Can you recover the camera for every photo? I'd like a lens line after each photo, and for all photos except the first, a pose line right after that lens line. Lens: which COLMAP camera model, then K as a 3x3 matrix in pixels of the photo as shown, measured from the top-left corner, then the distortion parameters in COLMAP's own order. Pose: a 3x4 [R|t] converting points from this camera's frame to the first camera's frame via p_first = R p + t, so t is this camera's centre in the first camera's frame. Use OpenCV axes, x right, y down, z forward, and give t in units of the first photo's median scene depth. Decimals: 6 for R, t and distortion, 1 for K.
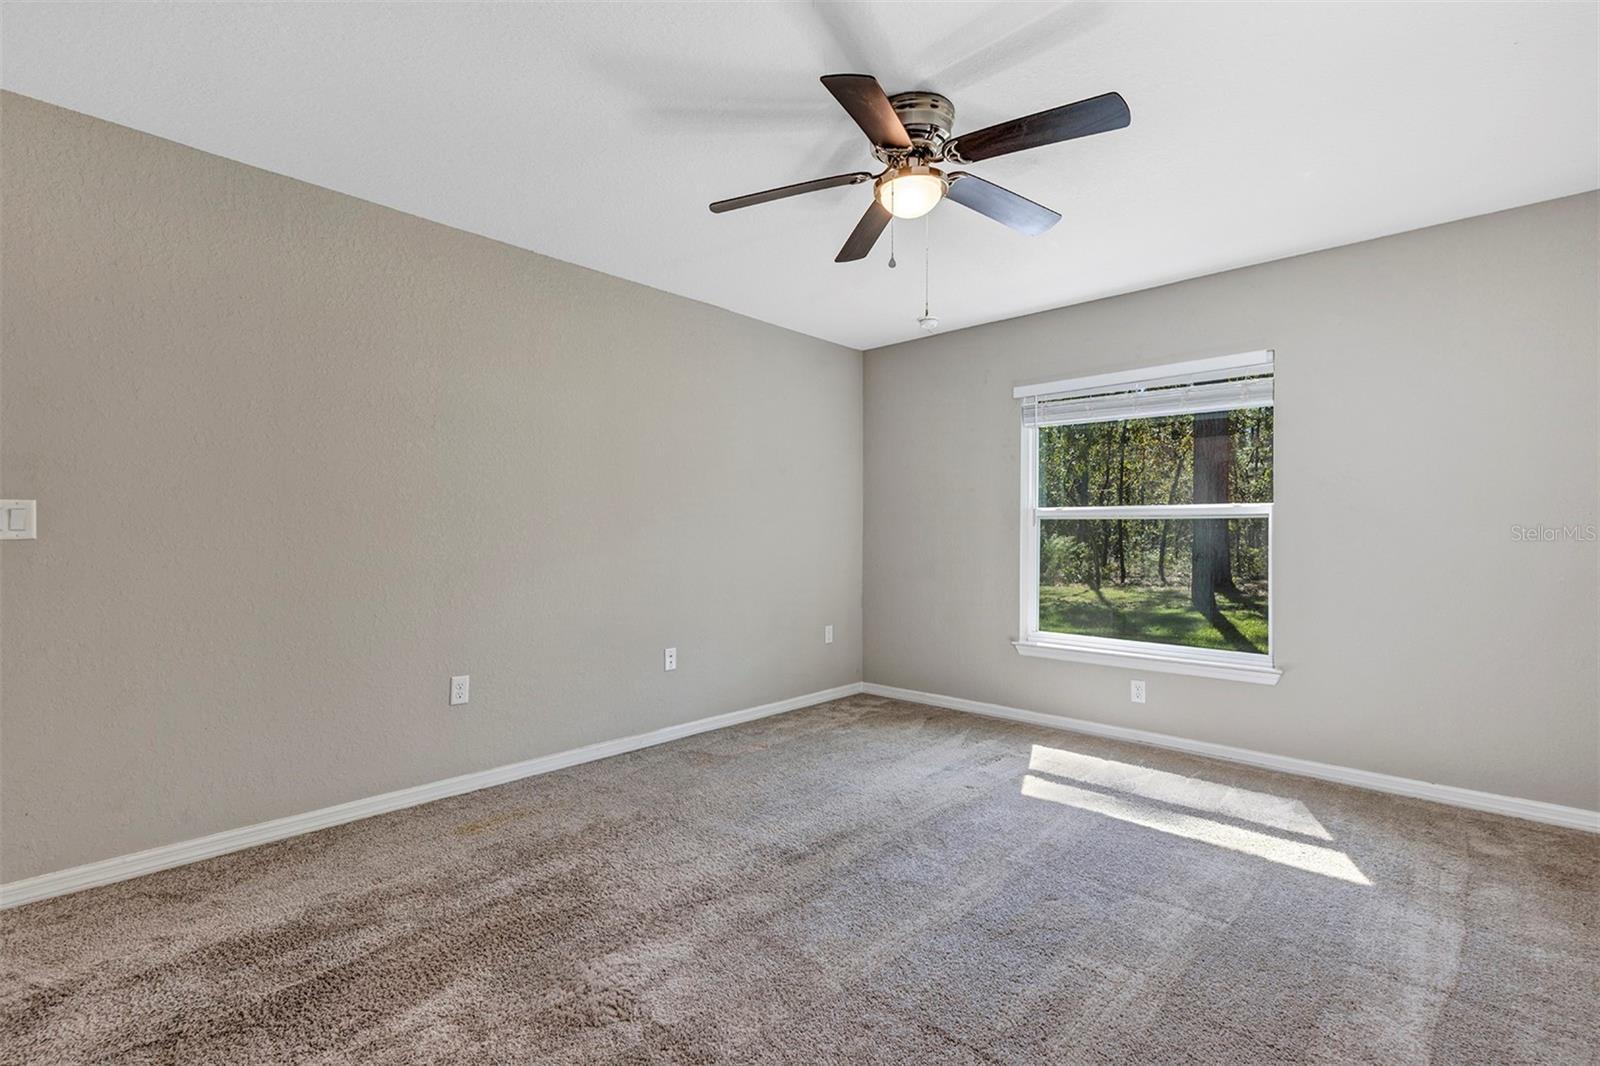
lens RADIAL K [[726.4, 0, 800.7], [0, 726.4, 526.9], [0, 0, 1]] dist [0.007977, 0.000244]
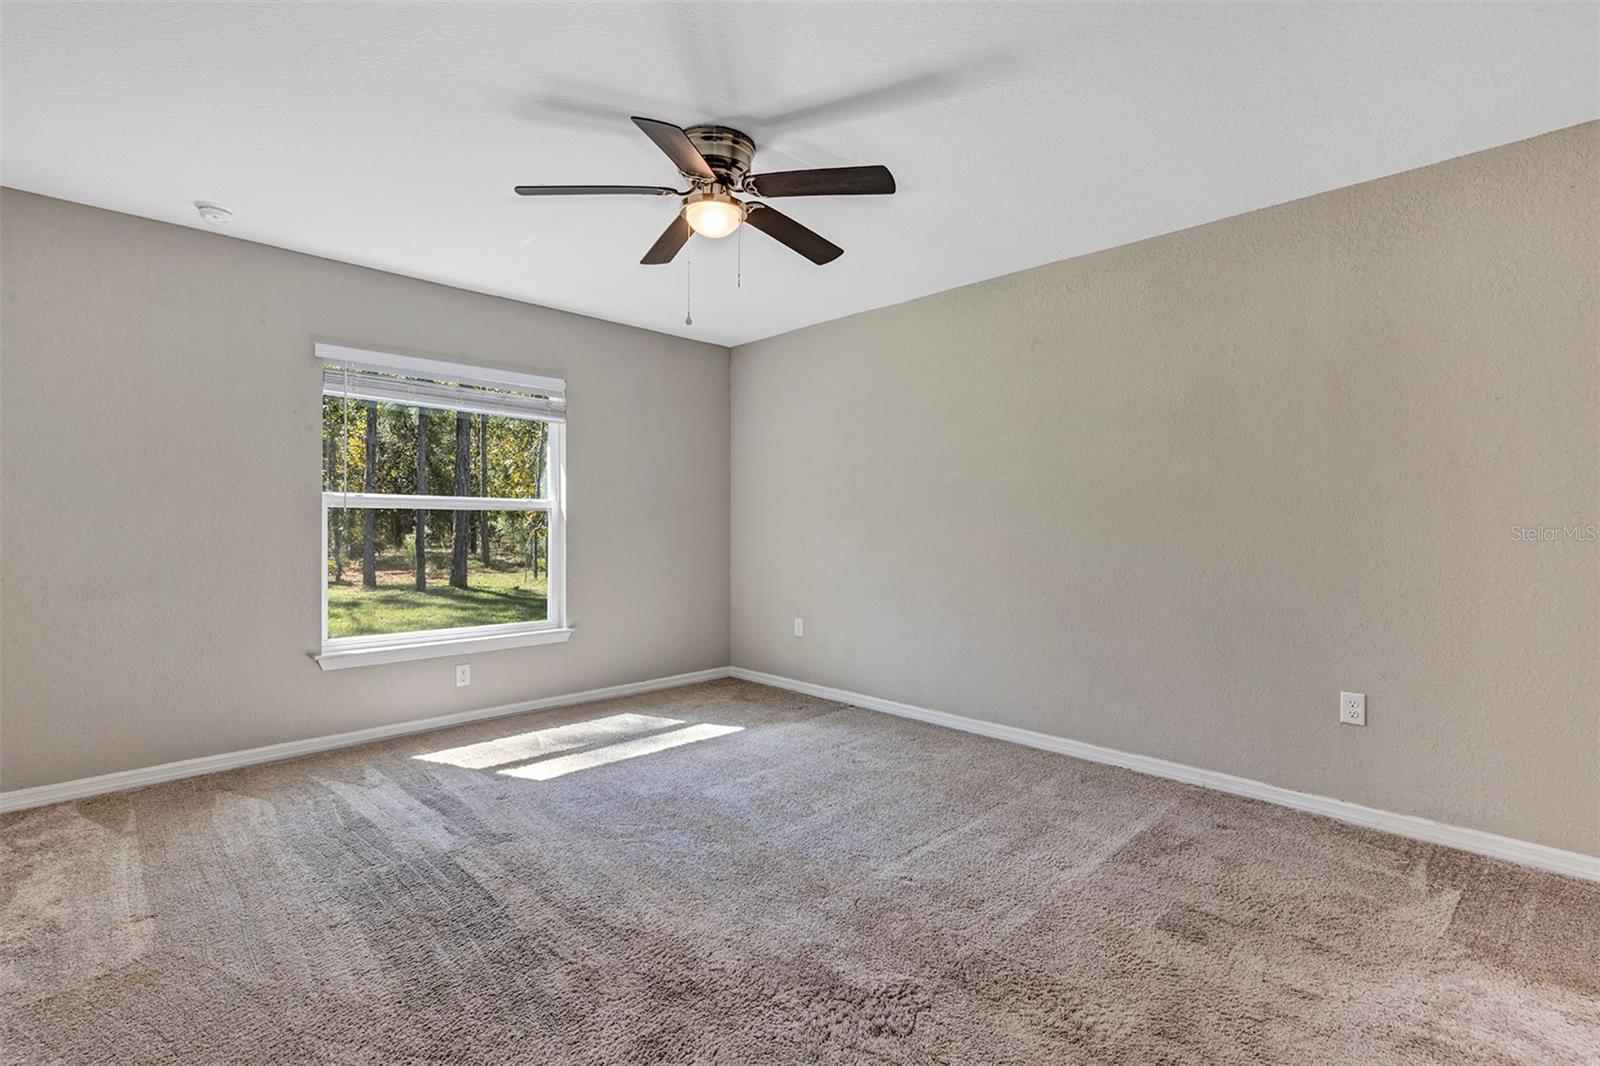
lens RADIAL K [[726.4, 0, 797.4], [0, 726.4, 536.6], [0, 0, 1]] dist [0.007977, 0.000244]
pose [[0.057150, -0.021080, 0.998143, -0.544620], [-0.012352, 0.999686, 0.021820, -0.001494], [-0.998289, -0.013577, 0.056872, 0.465798]]
